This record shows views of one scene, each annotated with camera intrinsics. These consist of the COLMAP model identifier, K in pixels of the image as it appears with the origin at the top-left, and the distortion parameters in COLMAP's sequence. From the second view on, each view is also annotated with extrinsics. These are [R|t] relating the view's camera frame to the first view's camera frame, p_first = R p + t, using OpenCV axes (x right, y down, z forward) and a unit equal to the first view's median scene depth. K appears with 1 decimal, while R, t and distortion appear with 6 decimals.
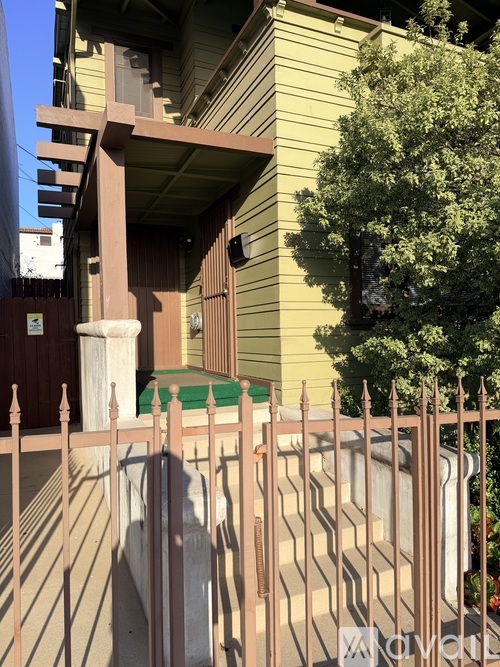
lens RADIAL K [[462.9, 0, 248.8], [0, 462.9, 341.1], [0, 0, 1]] dist [0.186415, -0.212895]
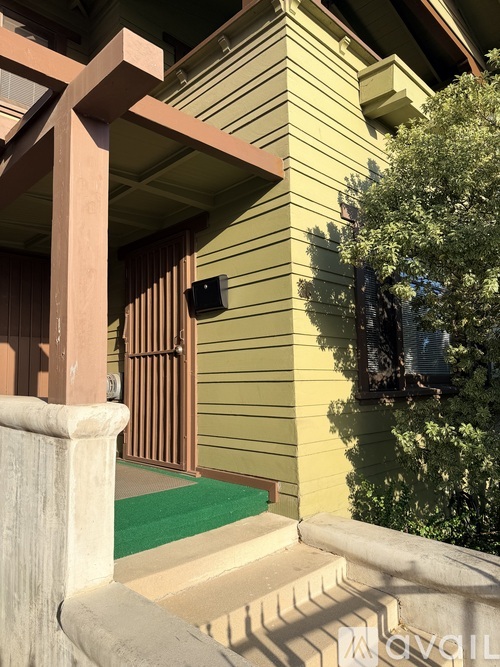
lens RADIAL K [[462.9, 0, 248.8], [0, 462.9, 341.1], [0, 0, 1]] dist [0.186415, -0.212895]
pose [[0.929771, 0.036152, 0.366359, -0.261902], [0.003590, 0.994229, -0.107221, -0.049598], [-0.368121, 0.101006, 0.924275, 0.333241]]
